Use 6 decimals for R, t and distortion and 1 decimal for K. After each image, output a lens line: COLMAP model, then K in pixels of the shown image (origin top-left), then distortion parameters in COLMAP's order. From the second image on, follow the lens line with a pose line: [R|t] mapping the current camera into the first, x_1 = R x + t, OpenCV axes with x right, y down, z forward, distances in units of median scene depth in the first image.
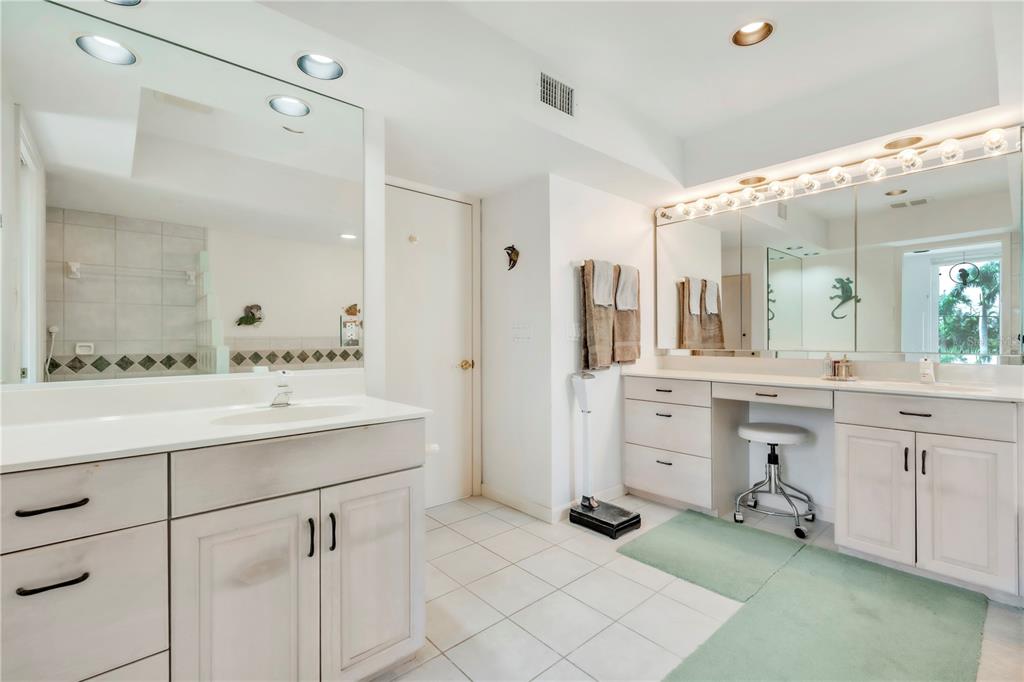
lens RADIAL K [[450.6, 0, 512.0], [0, 450.6, 341.0], [0, 0, 1]] dist [-0.001574, -0.000215]
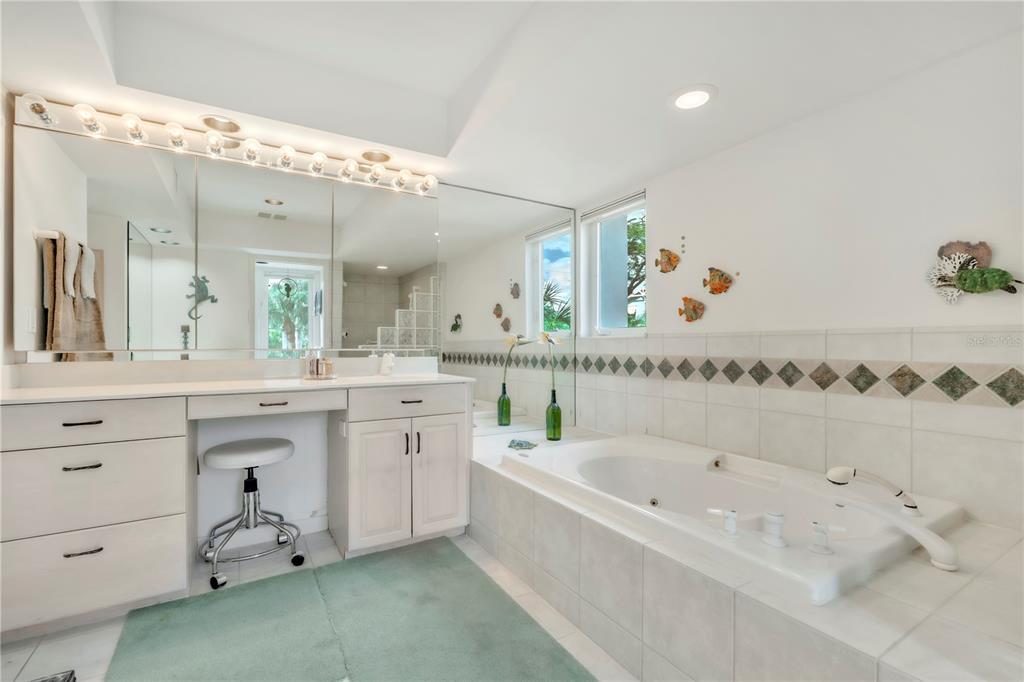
lens RADIAL K [[450.6, 0, 512.0], [0, 450.6, 341.0], [0, 0, 1]] dist [-0.001574, -0.000215]
pose [[0.181565, 0.011595, 0.983311, -0.115708], [0.005902, 0.999900, -0.012880, 0.019226], [-0.983361, 0.008142, 0.181478, 0.379373]]
